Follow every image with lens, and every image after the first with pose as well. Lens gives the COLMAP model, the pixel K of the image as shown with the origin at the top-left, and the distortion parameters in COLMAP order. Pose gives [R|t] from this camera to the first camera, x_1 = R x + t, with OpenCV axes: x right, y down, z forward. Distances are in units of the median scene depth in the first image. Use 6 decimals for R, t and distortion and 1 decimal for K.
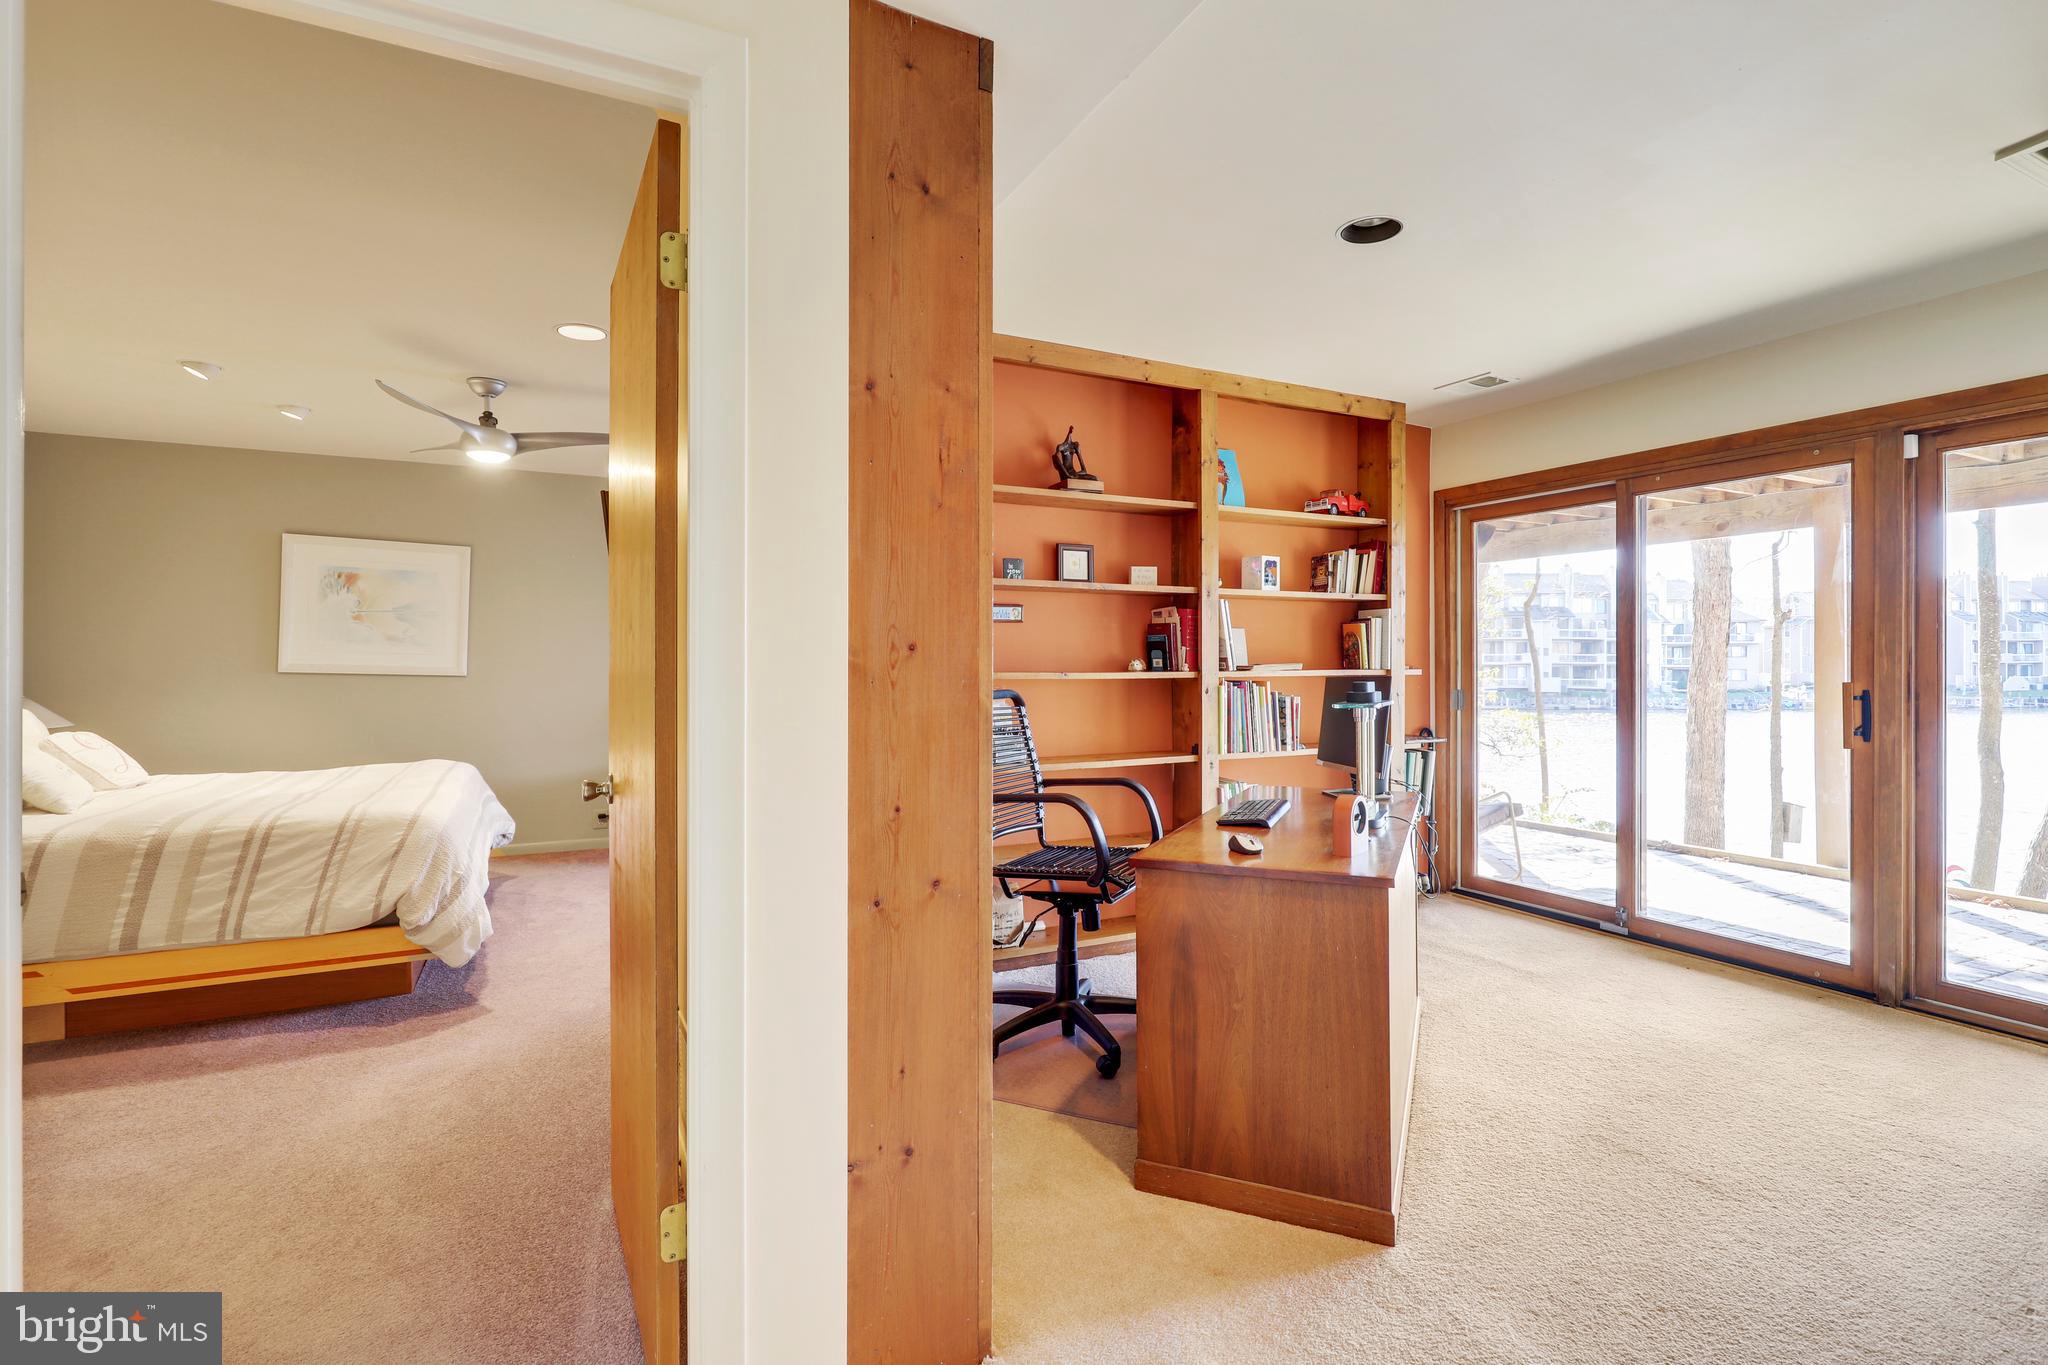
lens RADIAL K [[967.8, 0, 1021.7], [0, 967.8, 667.9], [0, 0, 1]] dist [-0.000306, -0.001362]
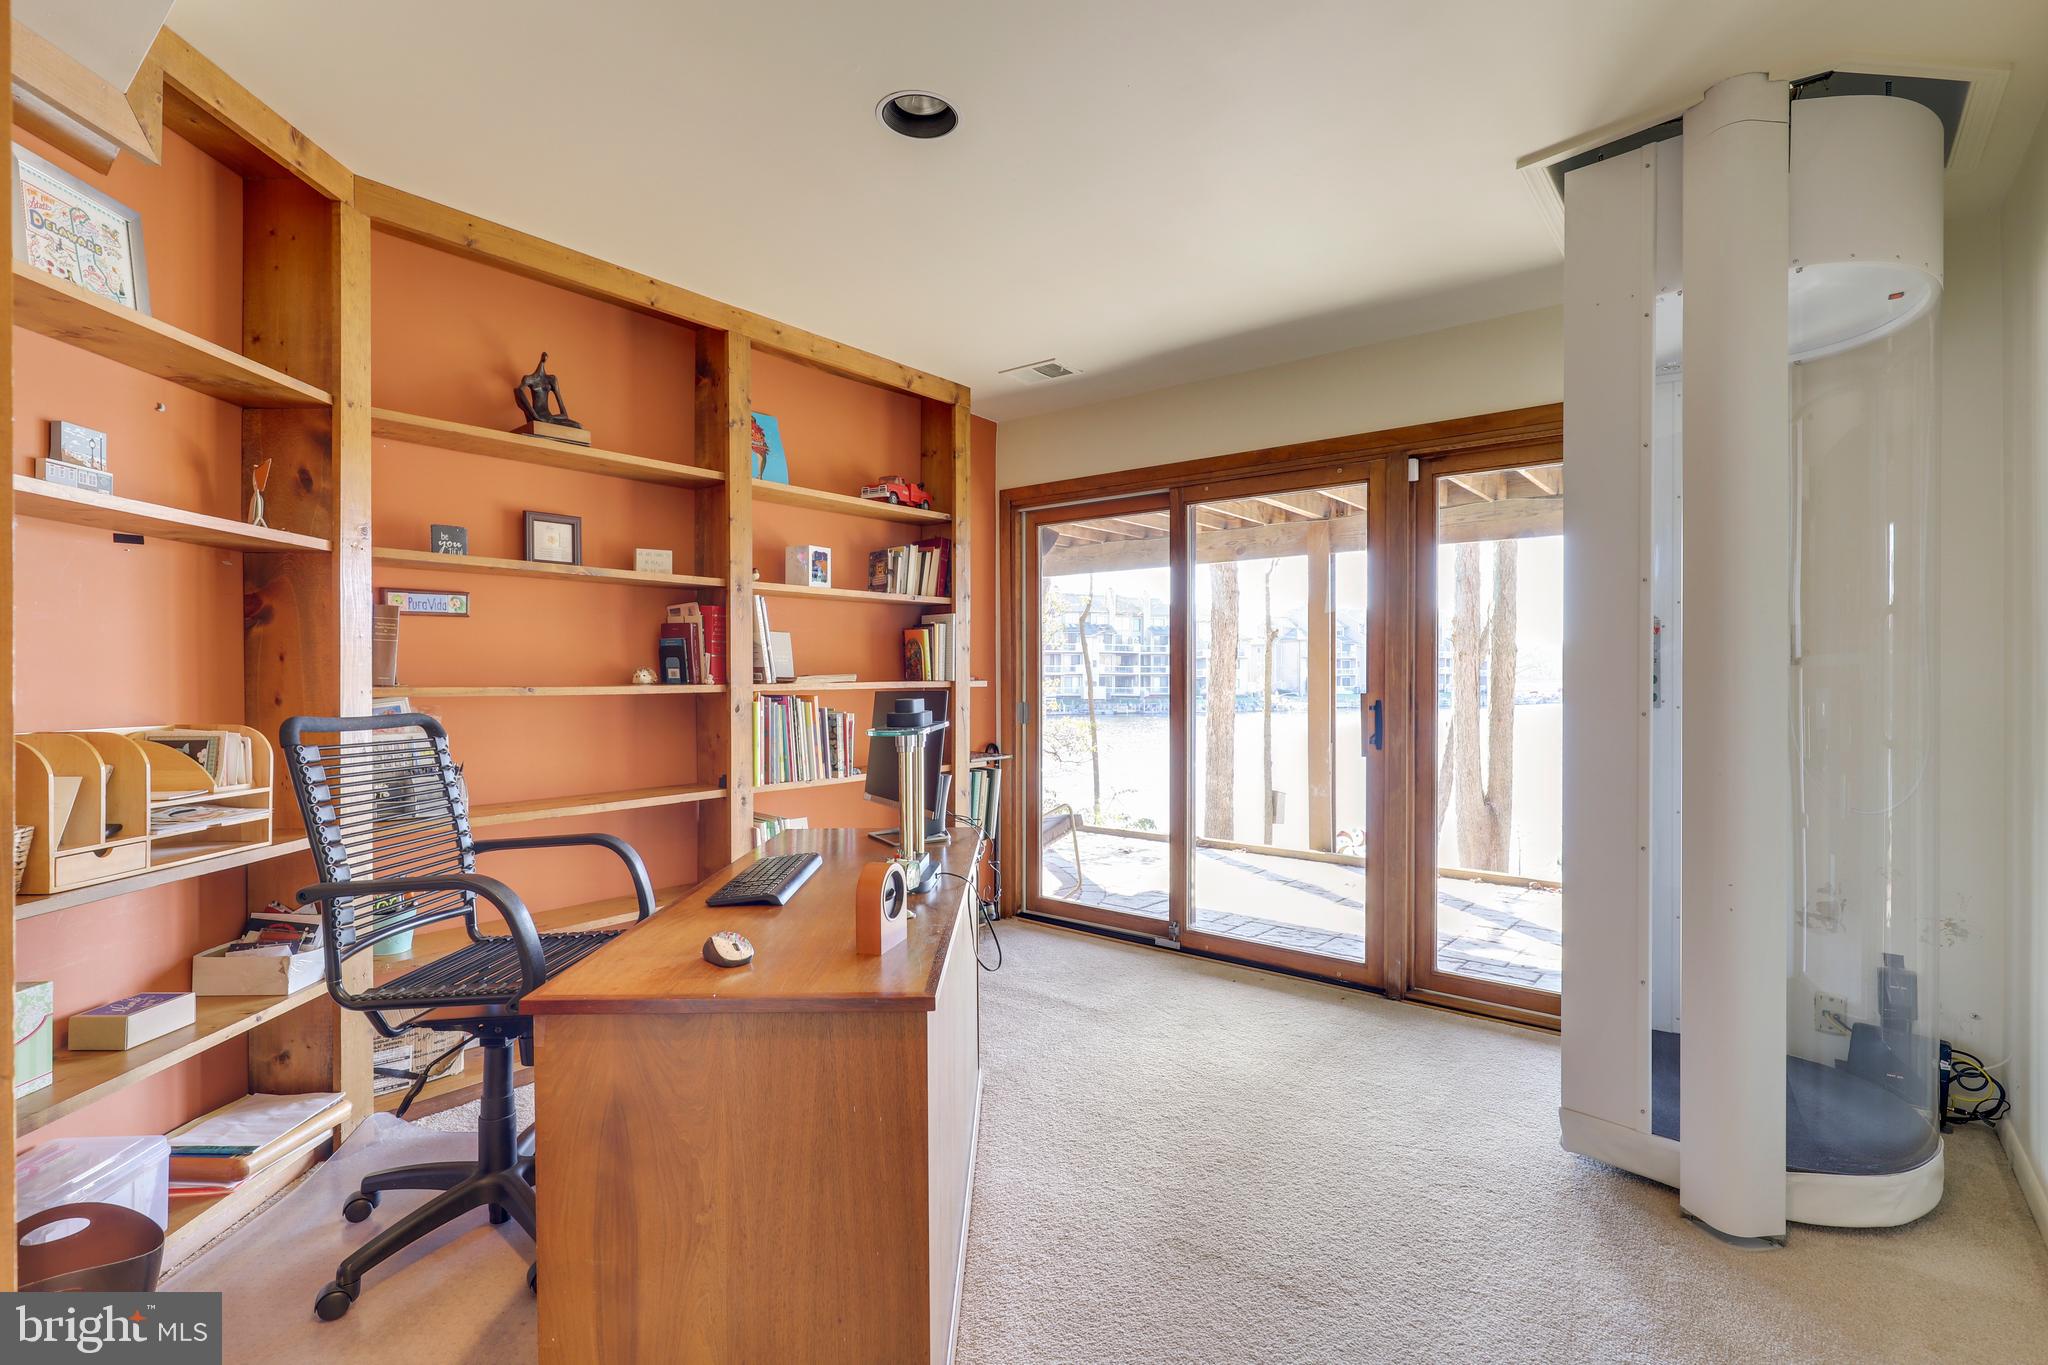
lens RADIAL K [[967.8, 0, 1025.1], [0, 967.8, 681.3], [0, 0, 1]] dist [-0.000306, -0.001362]
pose [[0.911208, -0.002125, 0.411940, 0.081053], [0.000696, 0.999993, 0.003619, -0.001513], [-0.411945, -0.003011, 0.911204, 0.177100]]
